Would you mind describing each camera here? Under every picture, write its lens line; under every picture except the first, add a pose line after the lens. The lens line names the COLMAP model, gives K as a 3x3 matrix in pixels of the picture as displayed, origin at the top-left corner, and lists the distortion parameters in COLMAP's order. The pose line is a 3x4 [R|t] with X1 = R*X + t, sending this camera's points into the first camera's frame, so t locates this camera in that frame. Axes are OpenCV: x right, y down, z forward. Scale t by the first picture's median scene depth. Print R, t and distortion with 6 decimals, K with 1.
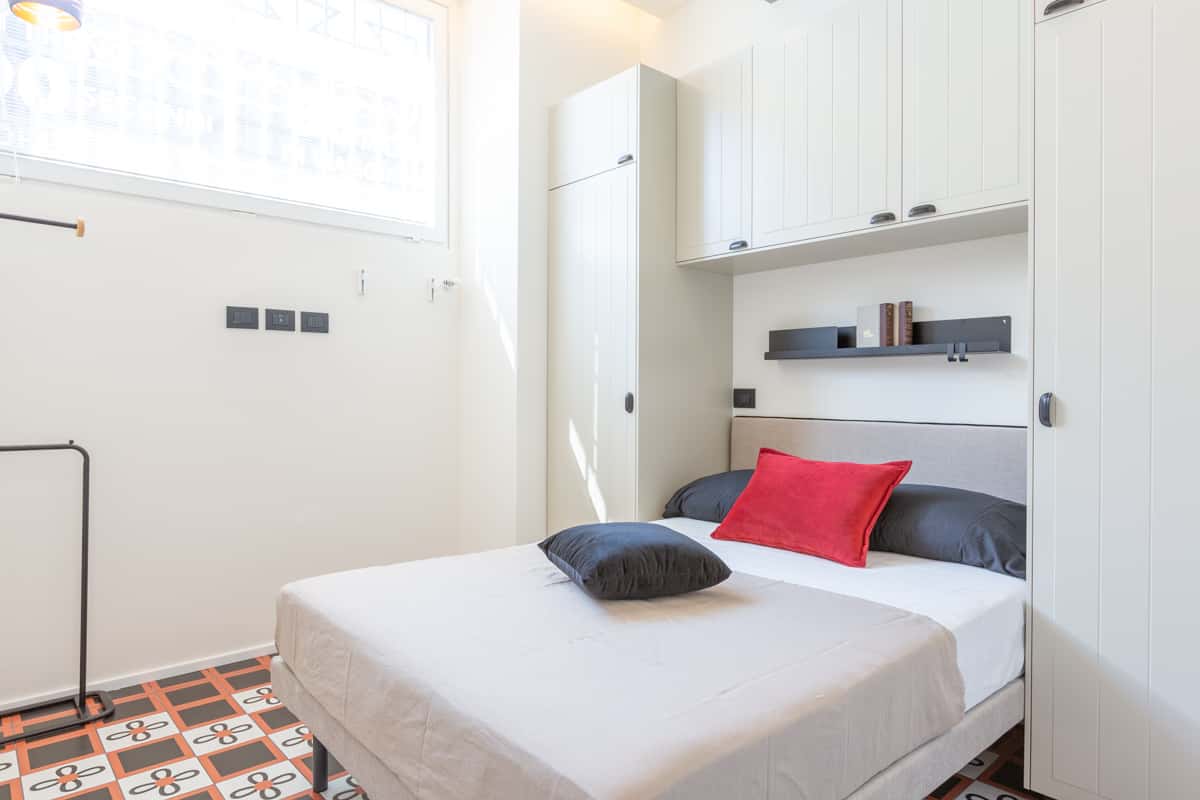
lens RADIAL K [[730.3, 0, 600.7], [0, 730.3, 392.9], [0, 0, 1]] dist [-0.006054, -0.001953]
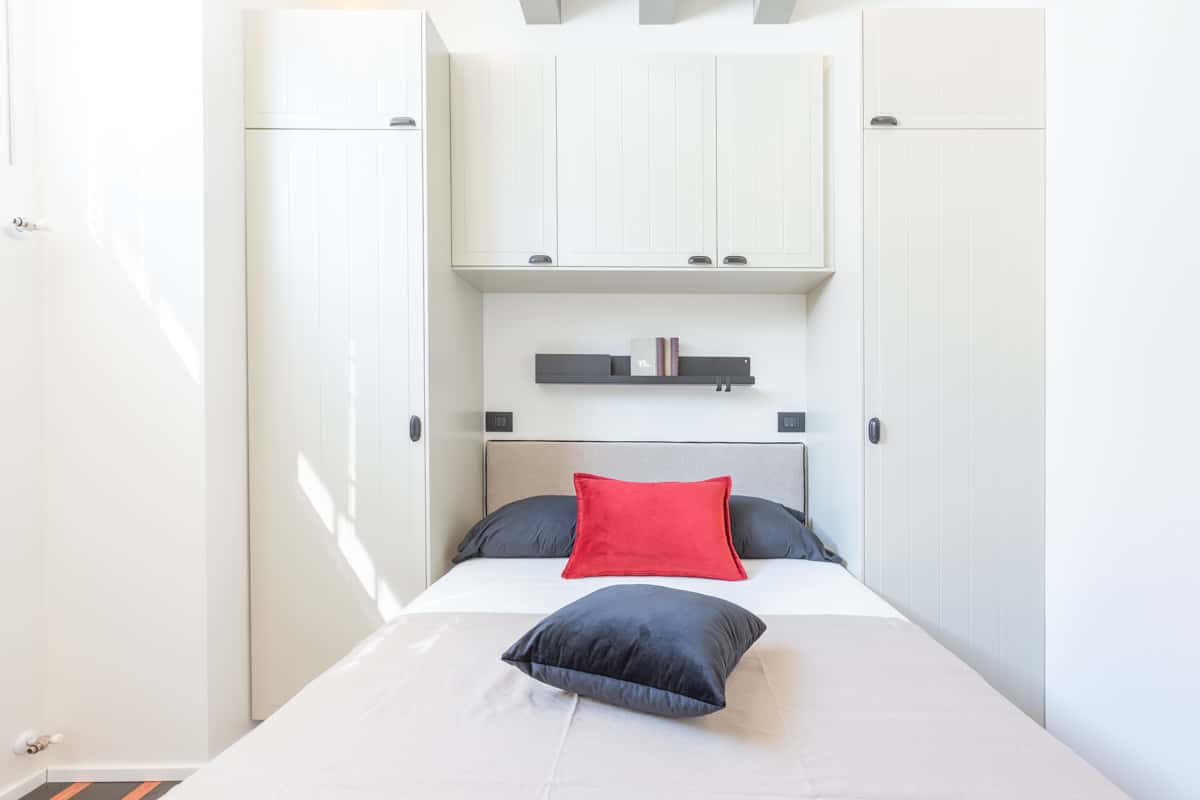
lens RADIAL K [[550.7, 0, 605.2], [0, 550.7, 416.1], [0, 0, 1]] dist [-0.000359, -0.001875]
pose [[0.657498, 0.000417, 0.753457, -0.303660], [-0.000674, 1.000000, 0.000034, -0.000504], [-0.753456, -0.000531, 0.657498, 0.489290]]
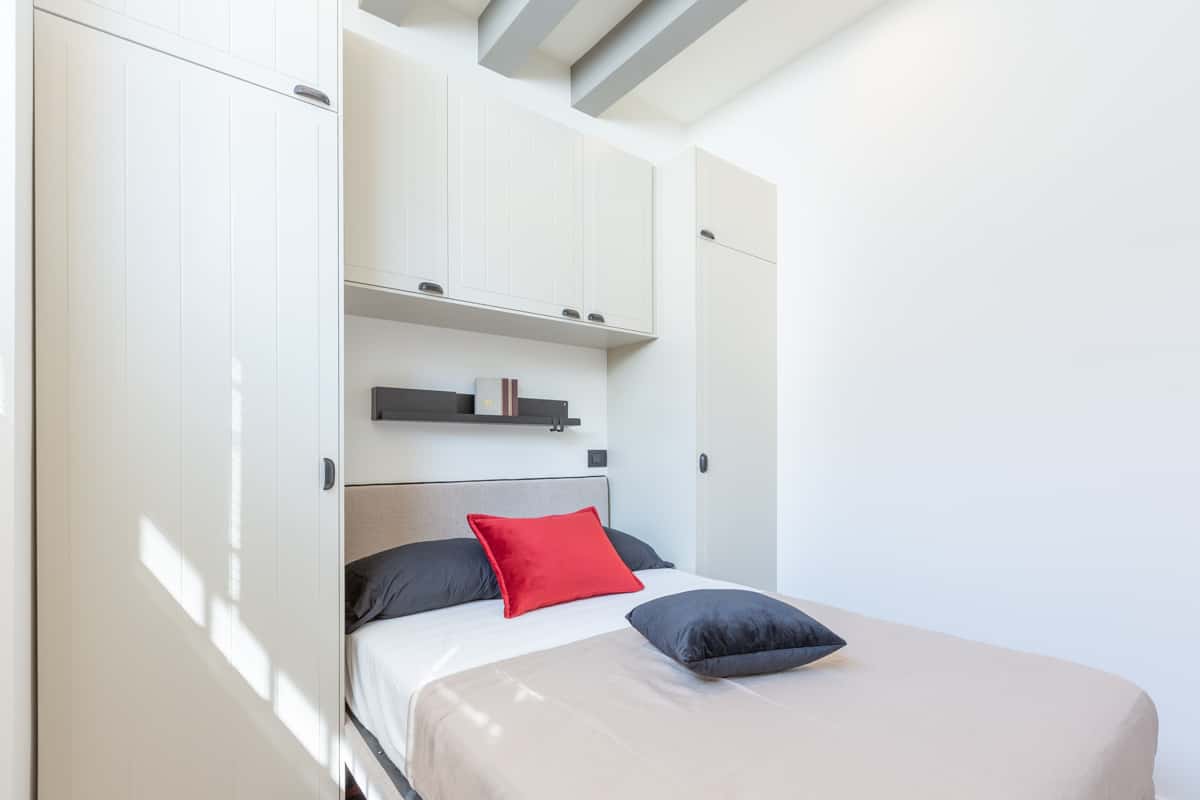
lens RADIAL K [[550.7, 0, 630.8], [0, 550.7, 454.3], [0, 0, 1]] dist [-0.000359, -0.001875]
pose [[0.018216, -0.008703, 0.999796, -0.483077], [0.013722, 0.999870, 0.008454, -0.006527], [-0.999740, 0.013565, 0.018333, 0.779468]]
